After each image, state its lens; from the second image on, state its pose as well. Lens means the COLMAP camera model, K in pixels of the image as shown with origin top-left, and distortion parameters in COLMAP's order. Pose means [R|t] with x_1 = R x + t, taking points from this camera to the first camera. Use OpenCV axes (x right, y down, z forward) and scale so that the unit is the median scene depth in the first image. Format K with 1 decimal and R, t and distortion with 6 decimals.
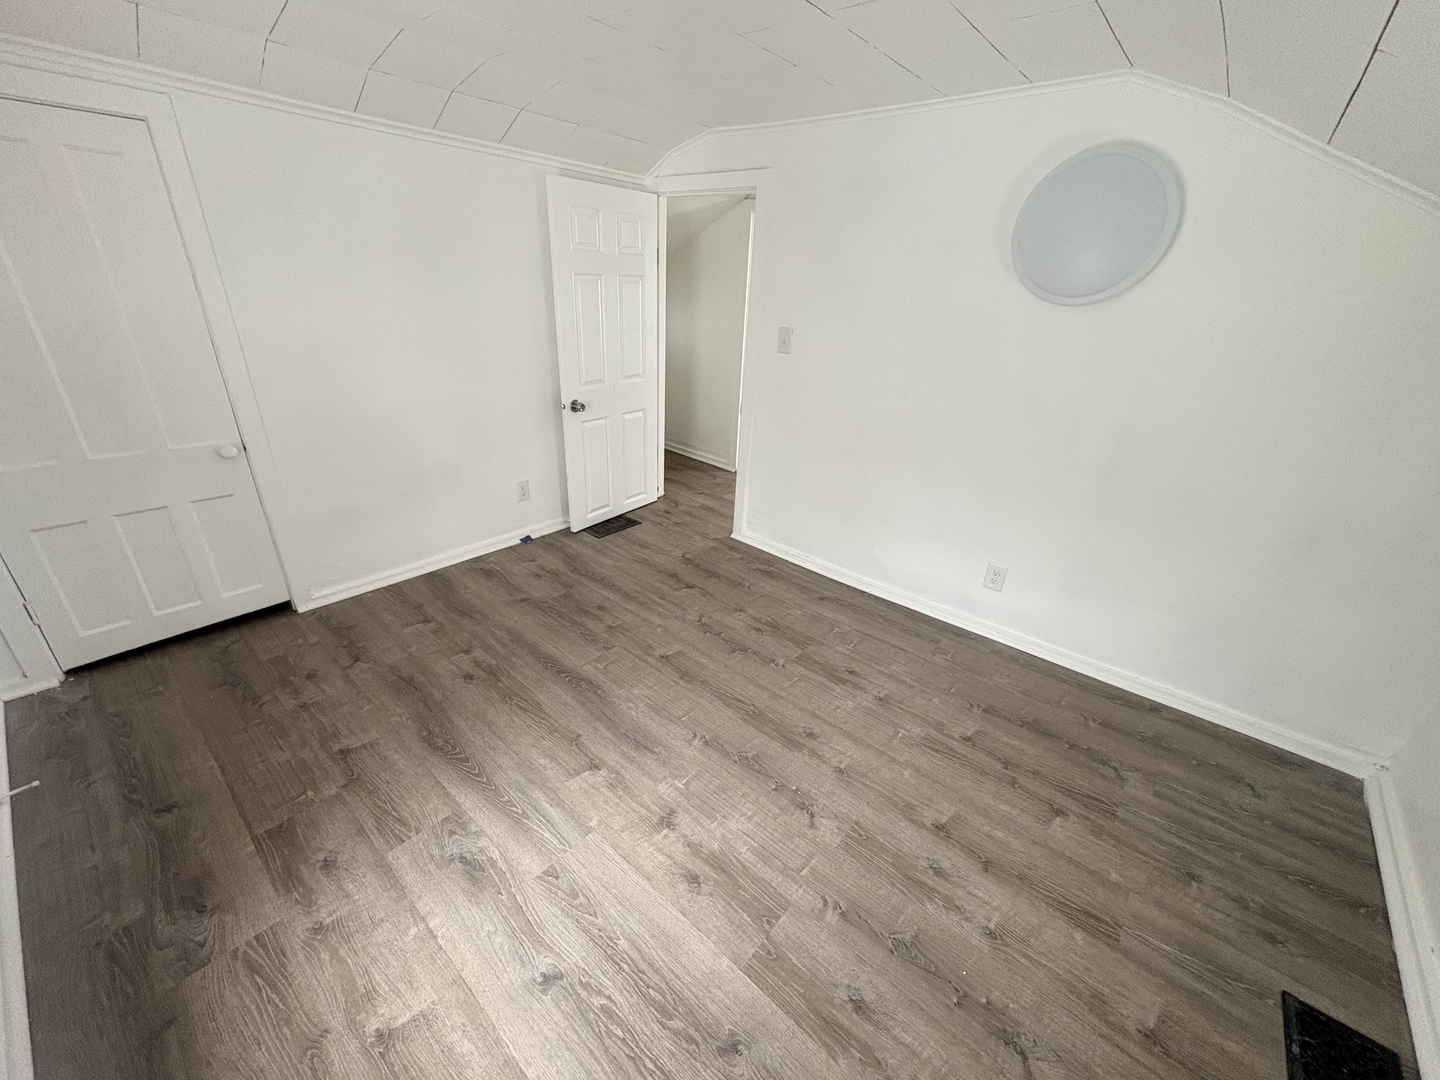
lens RADIAL K [[570.9, 0, 720.0], [0, 570.9, 540.0], [0, 0, 1]] dist [0.001155, 0.000052]
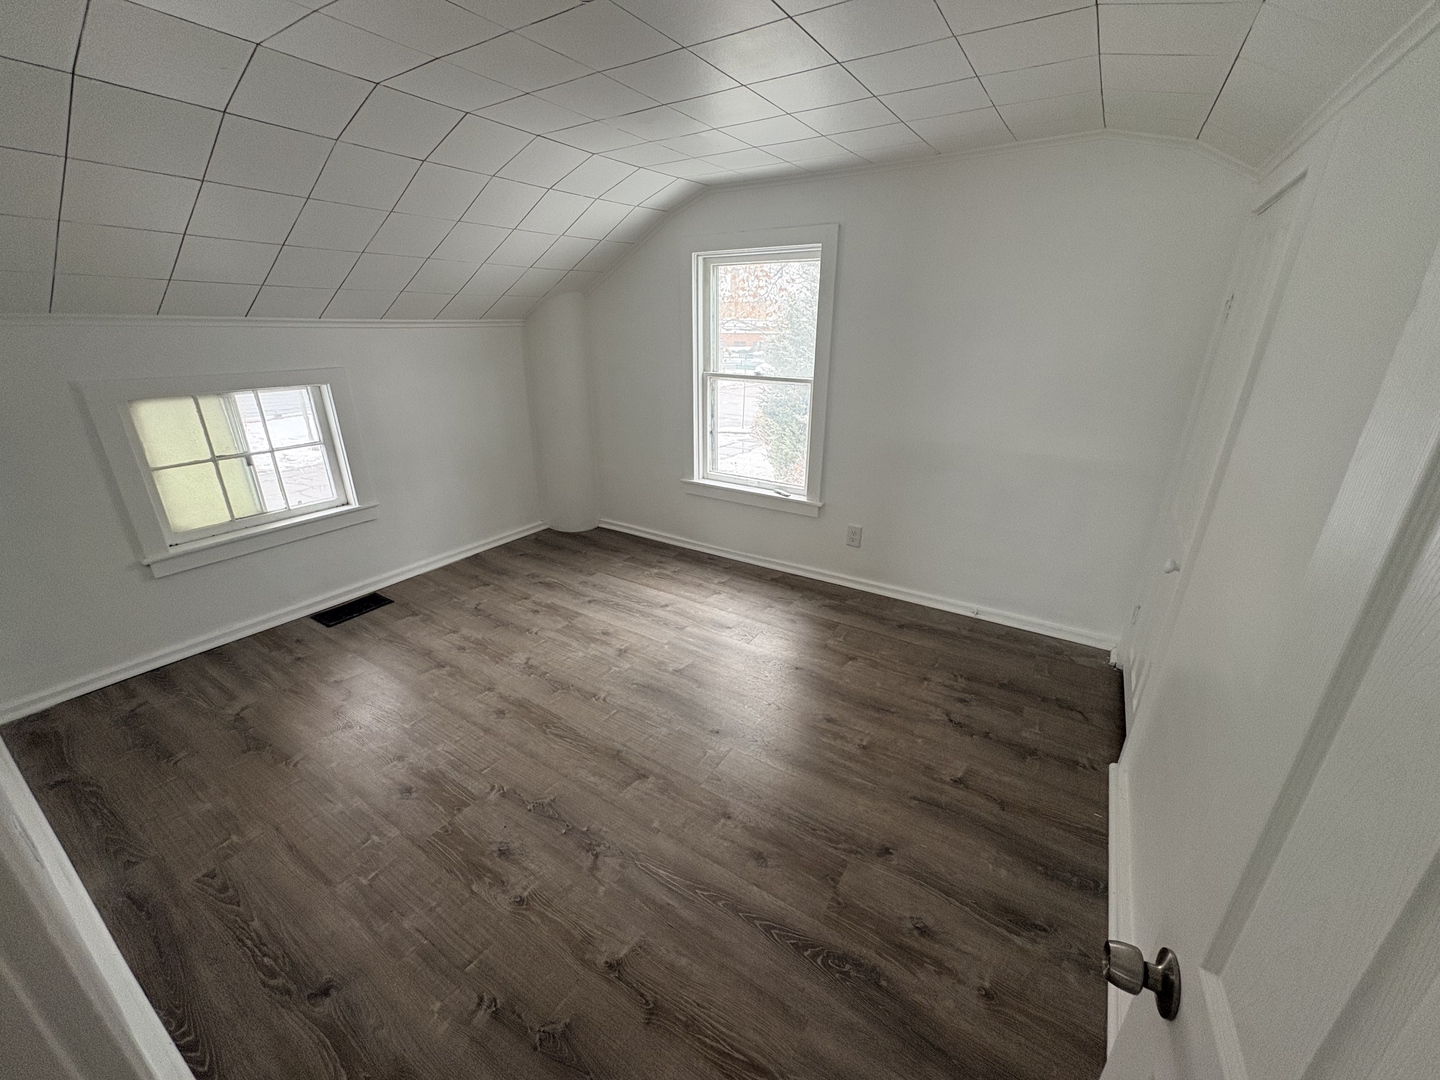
lens RADIAL K [[570.9, 0, 720.0], [0, 570.9, 540.0], [0, 0, 1]] dist [0.001155, 0.000052]
pose [[-0.988314, 0.000568, -0.152433, -0.091160], [-0.109047, 0.696107, 0.709608, -0.683555], [0.106512, 0.717937, -0.687911, 1.452111]]
